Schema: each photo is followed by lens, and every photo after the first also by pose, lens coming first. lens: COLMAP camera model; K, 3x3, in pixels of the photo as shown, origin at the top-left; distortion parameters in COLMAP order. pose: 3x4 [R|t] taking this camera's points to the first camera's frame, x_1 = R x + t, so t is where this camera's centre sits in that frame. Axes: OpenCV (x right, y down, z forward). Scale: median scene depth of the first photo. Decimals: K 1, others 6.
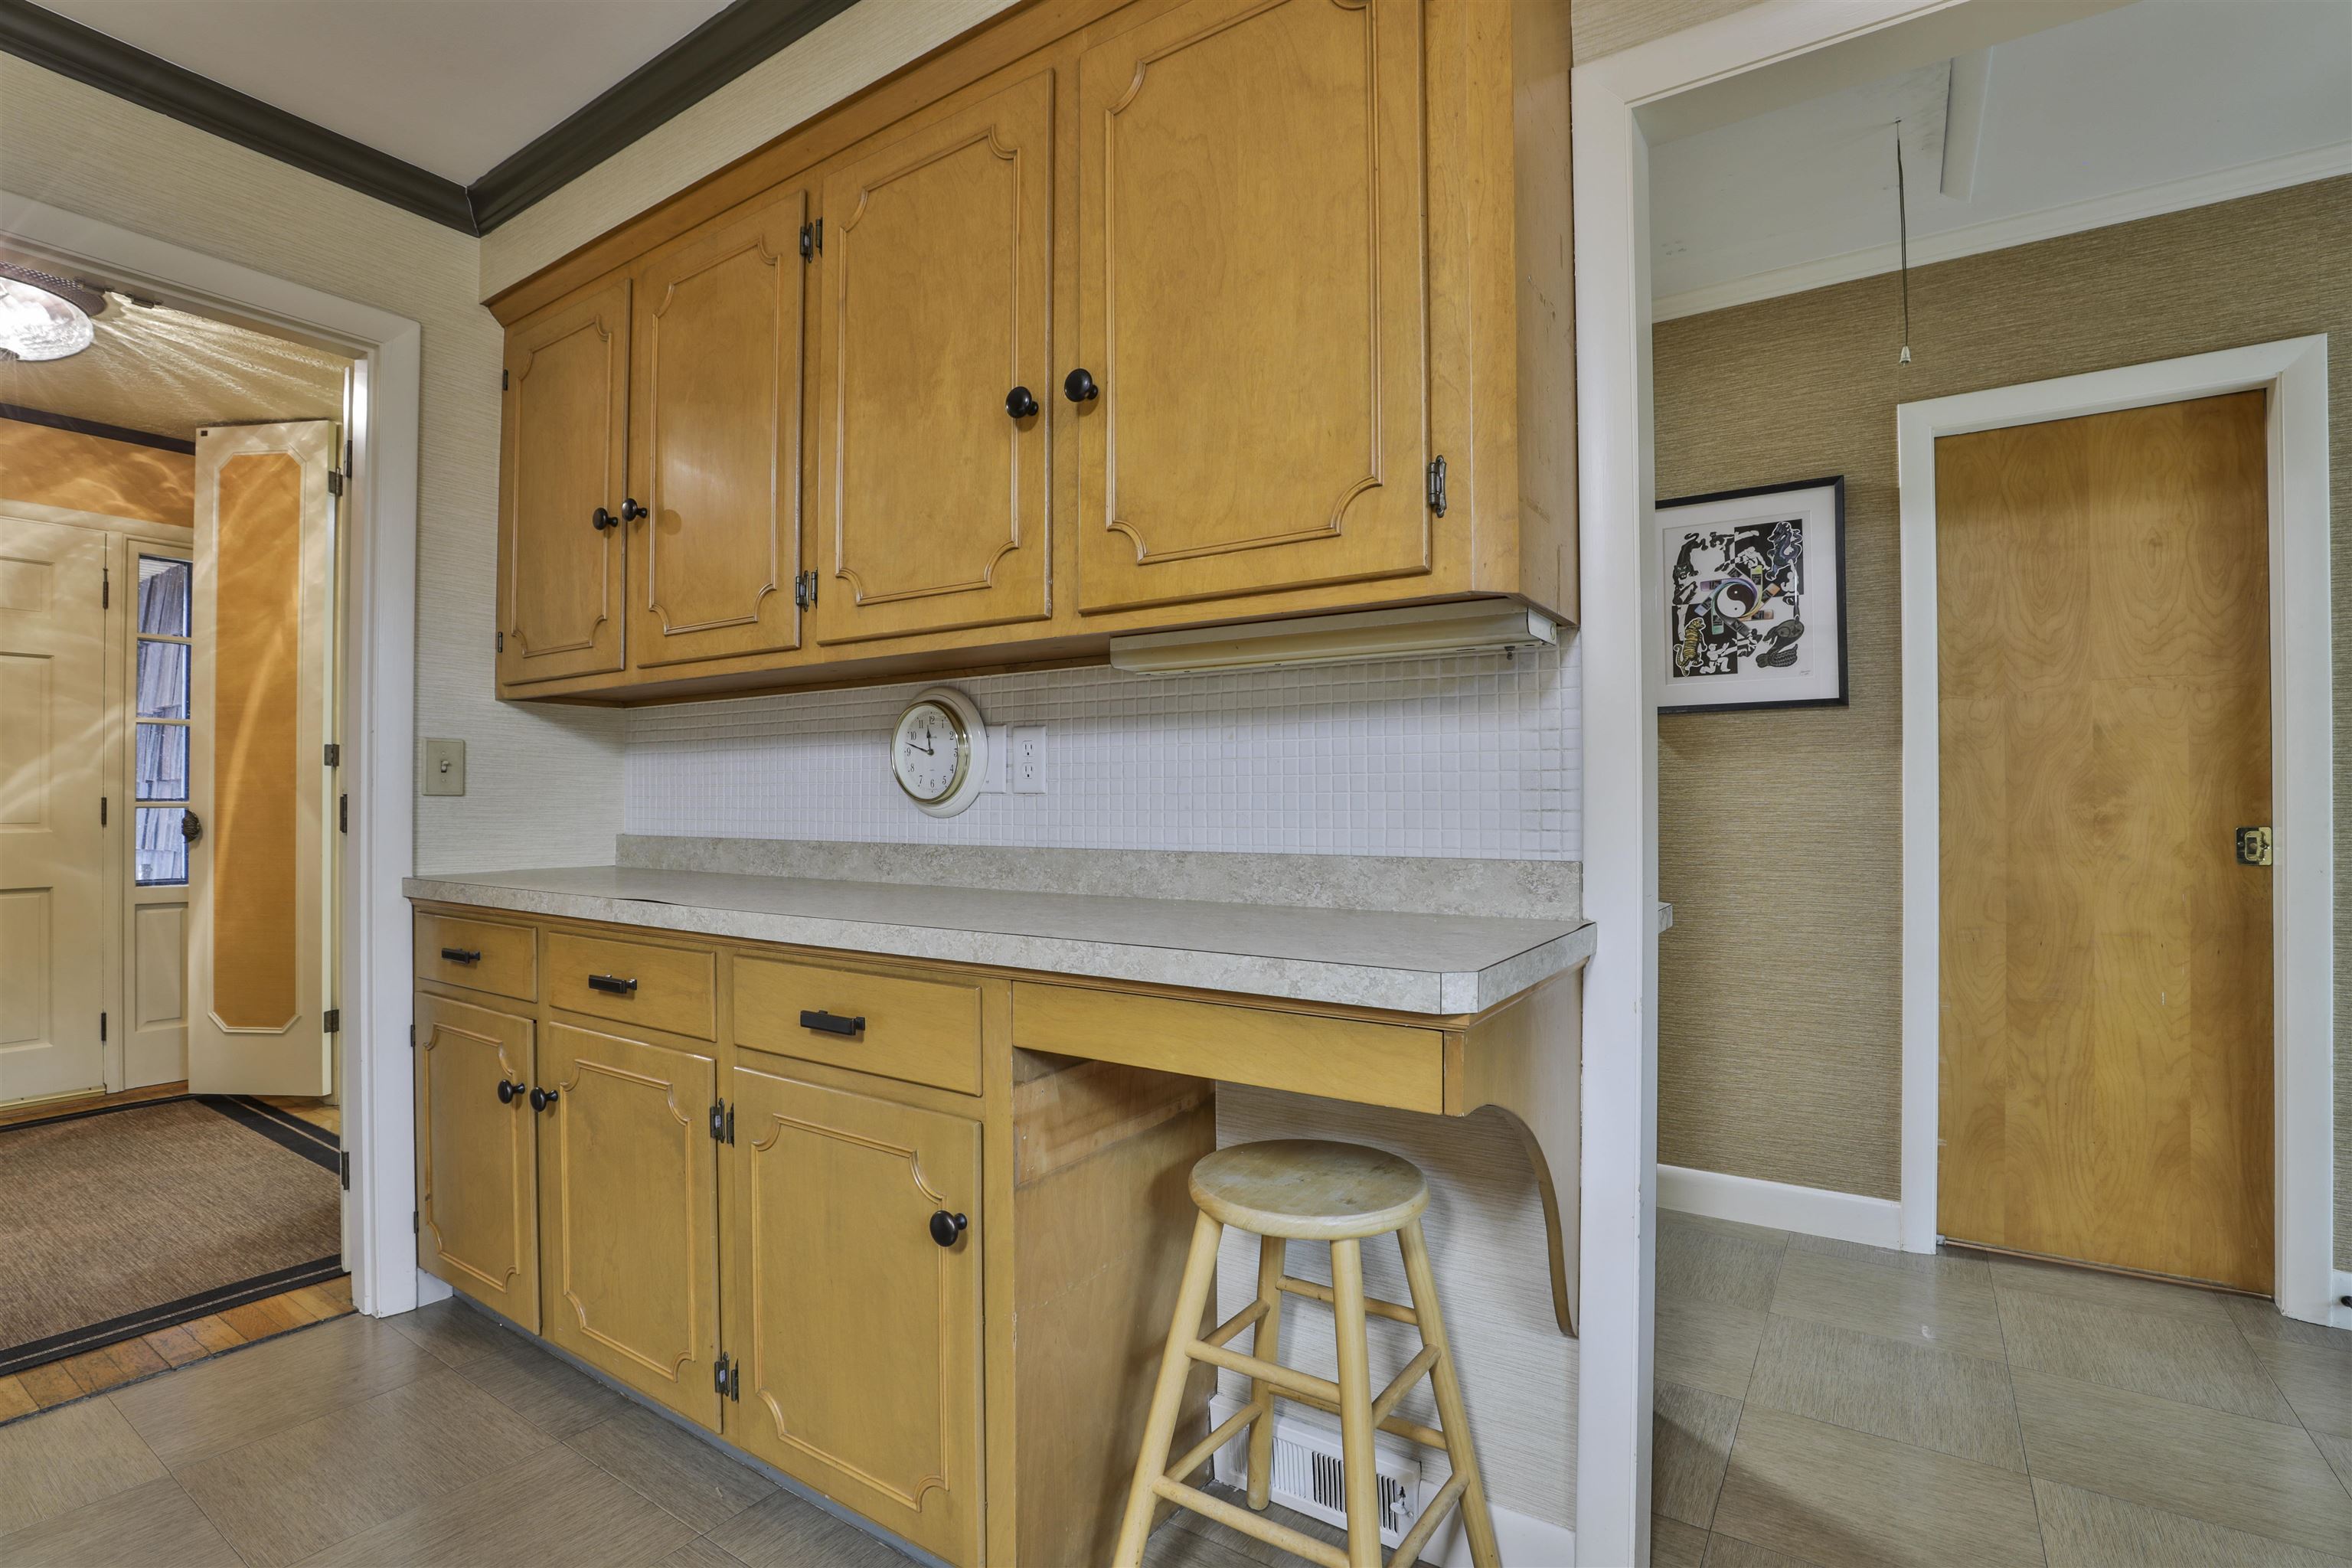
lens RADIAL K [[1111.2, 0, 1154.8], [0, 1111.2, 799.7], [0, 0, 1]] dist [-0.038373, 0.008487]
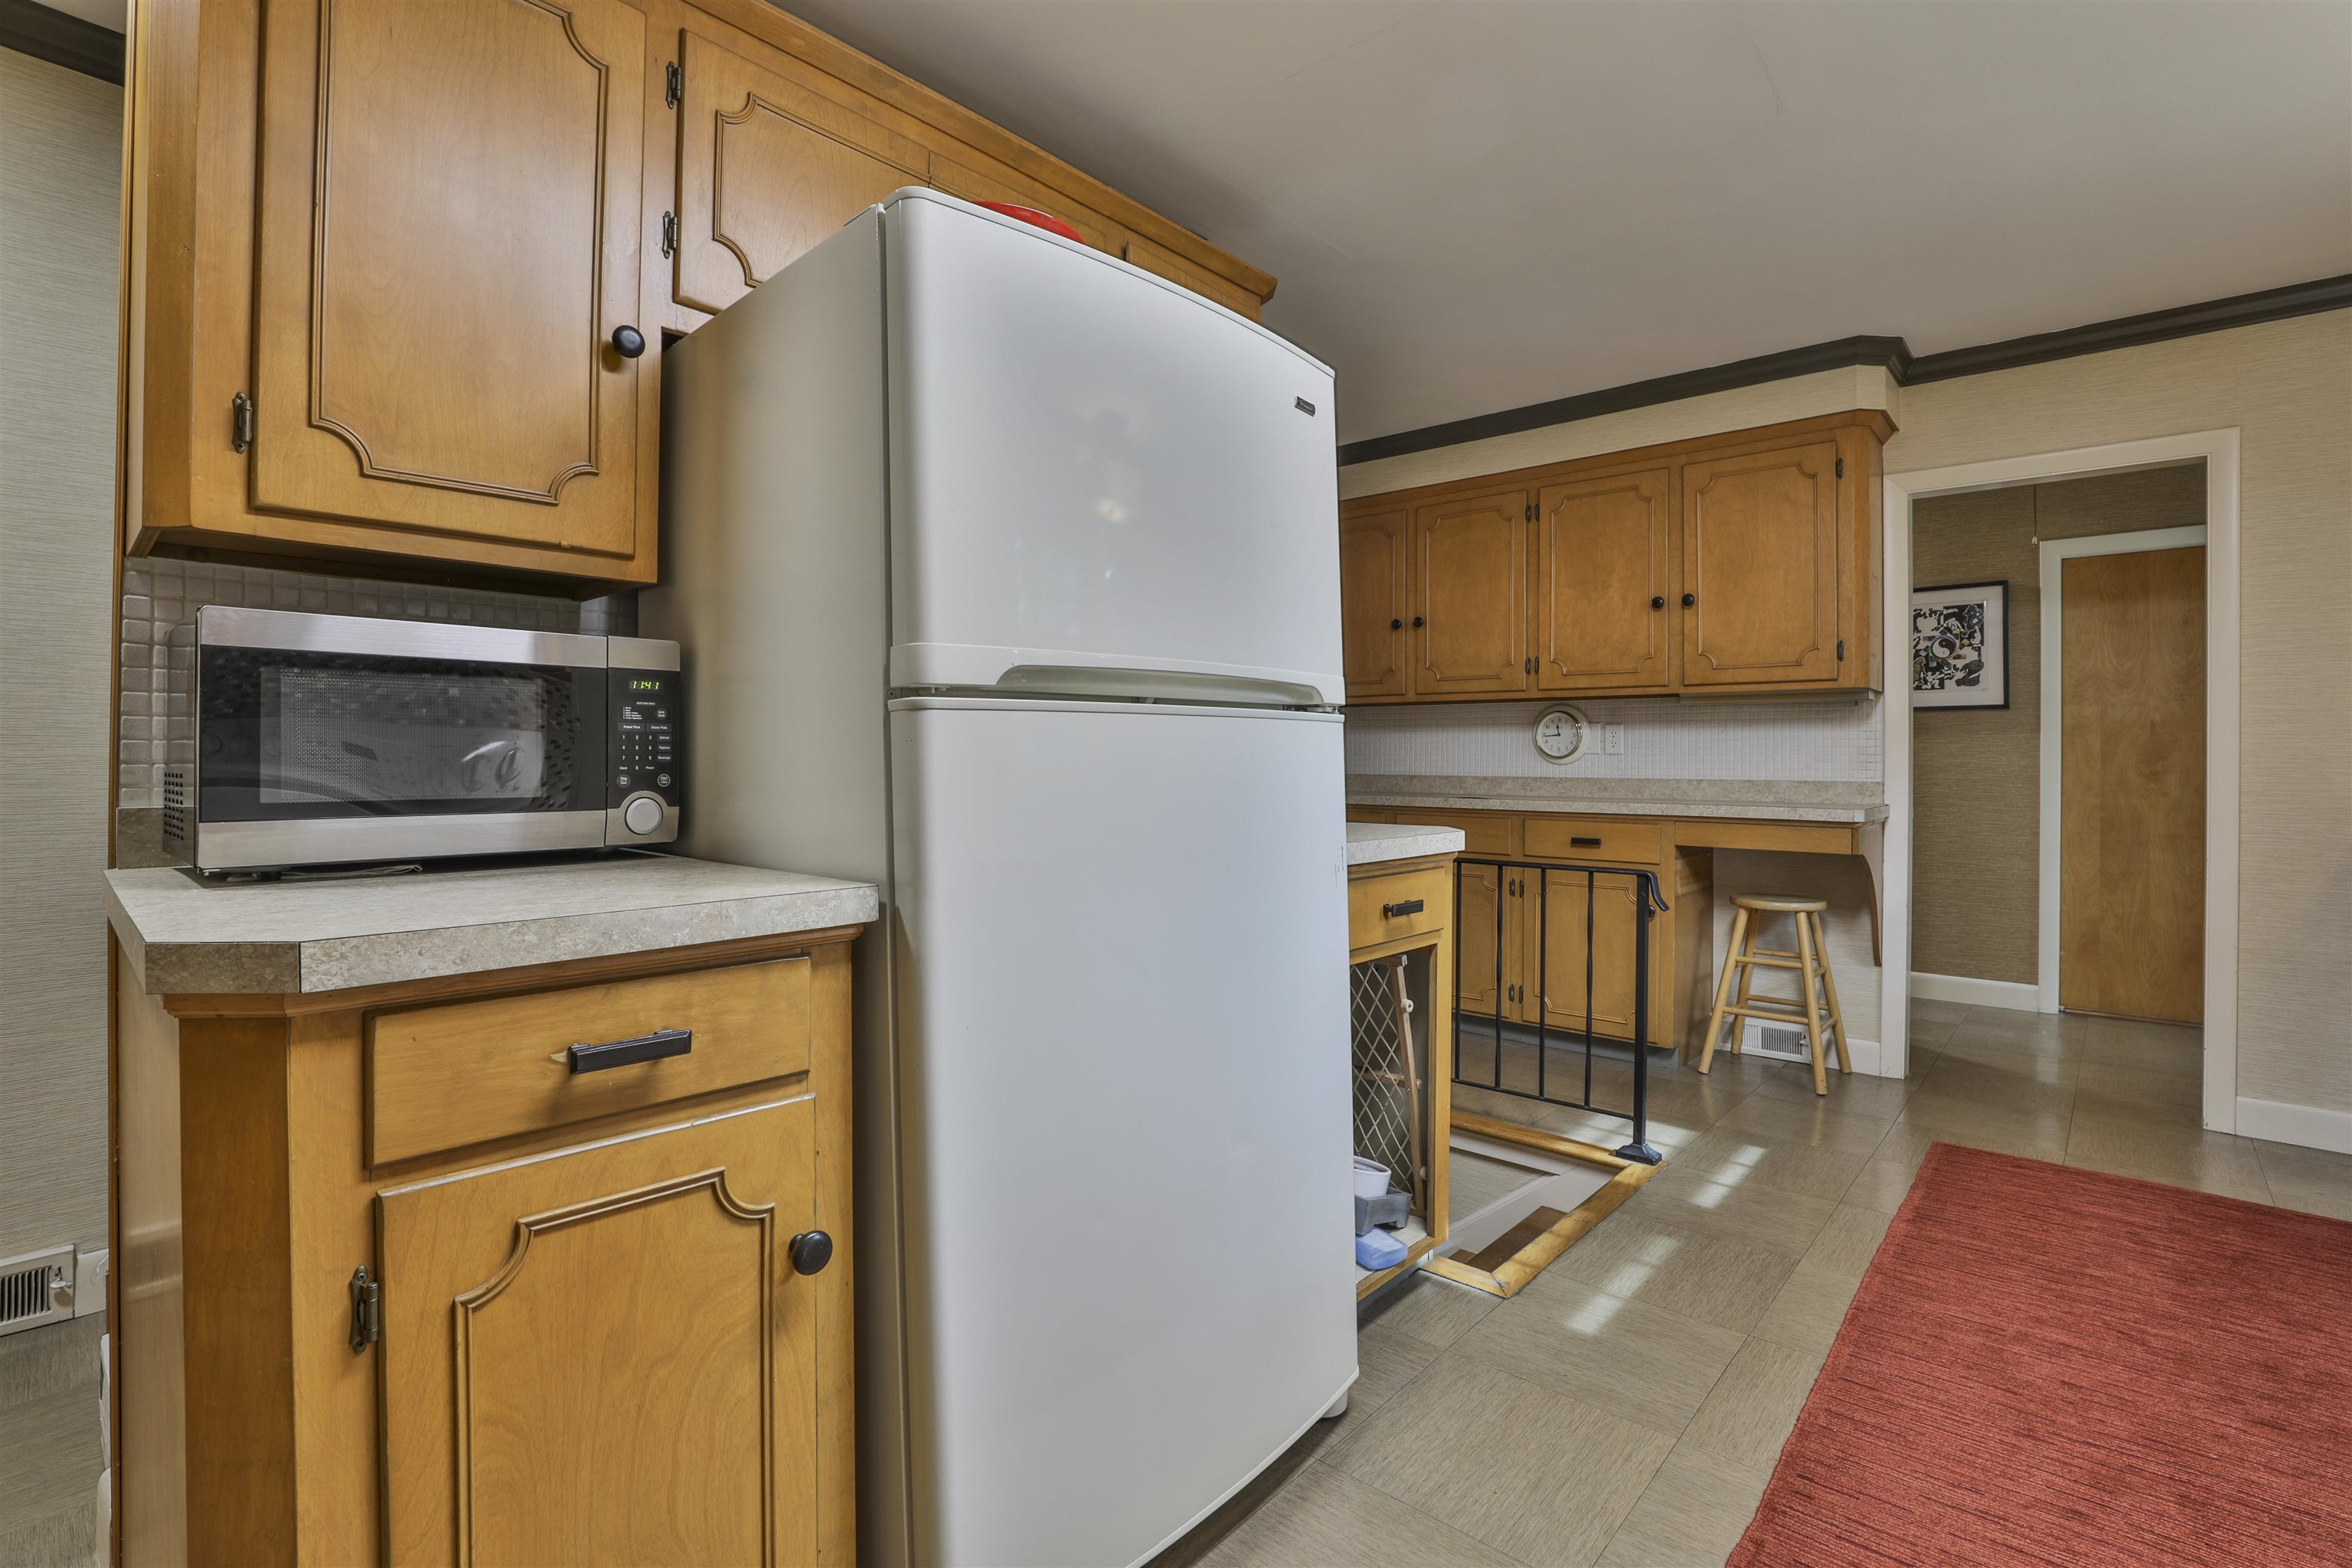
lens RADIAL K [[1111.2, 0, 1216.8], [0, 1111.2, 755.6], [0, 0, 1]] dist [-0.038373, 0.008487]
pose [[0.995450, 0.008890, -0.094866, -0.523504], [-0.009272, 0.999951, -0.003586, 0.010015], [0.094829, 0.004449, 0.995484, -0.966157]]
